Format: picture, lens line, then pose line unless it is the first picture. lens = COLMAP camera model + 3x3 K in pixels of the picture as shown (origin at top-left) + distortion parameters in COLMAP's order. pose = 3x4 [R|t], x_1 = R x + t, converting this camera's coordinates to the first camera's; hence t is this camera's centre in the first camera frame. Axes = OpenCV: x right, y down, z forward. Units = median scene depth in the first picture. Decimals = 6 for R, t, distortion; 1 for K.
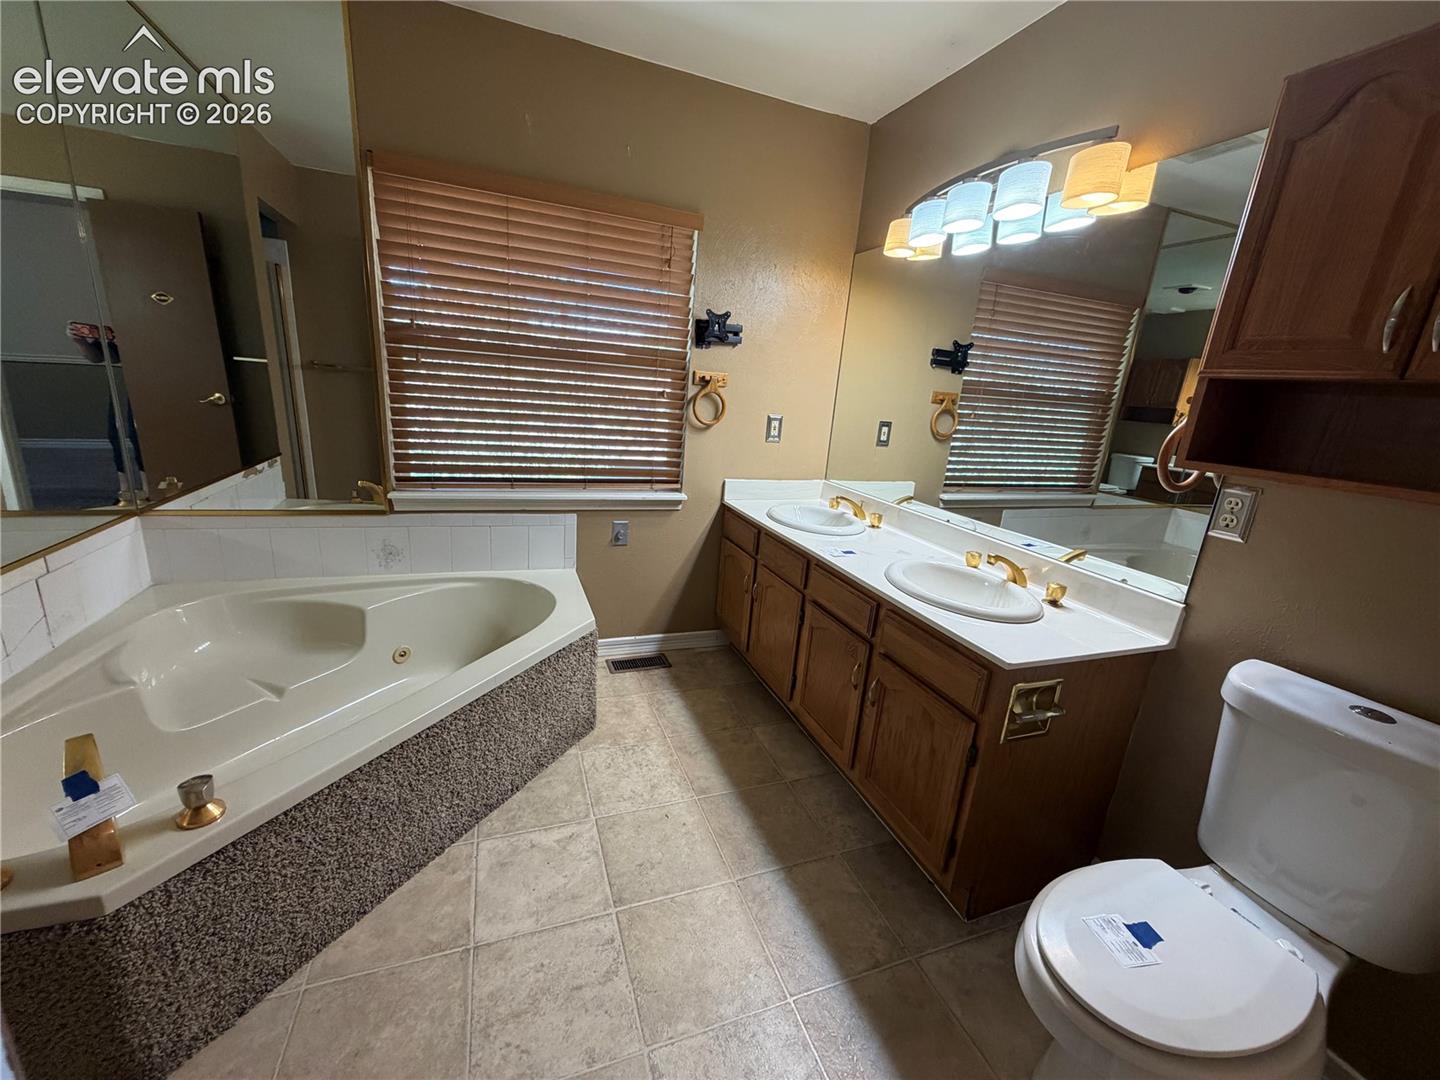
lens RADIAL K [[577.8, 0, 719.5], [0, 577.8, 540.6], [0, 0, 1]] dist [0.001591, -0.001054]
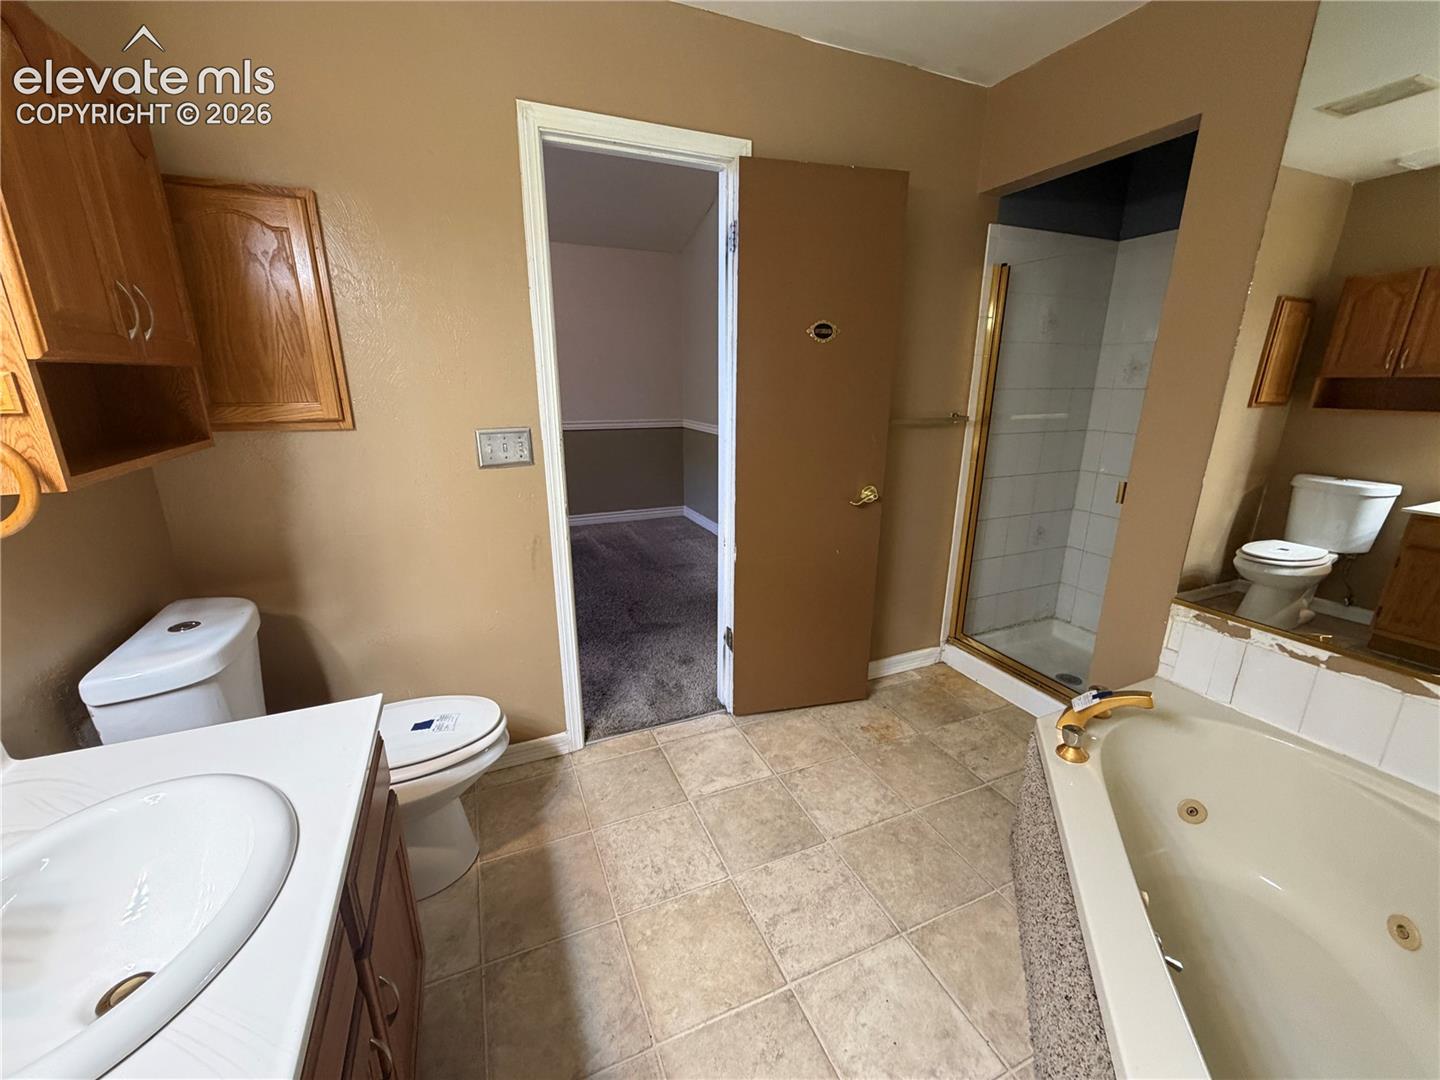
lens RADIAL K [[577.8, 0, 719.9], [0, 577.8, 545.8], [0, 0, 1]] dist [0.001591, -0.001054]
pose [[-0.995767, -0.059199, -0.070317, 0.040536], [-0.087248, 0.849472, 0.520369, -0.472561], [0.028928, 0.524301, -0.851041, 1.545568]]
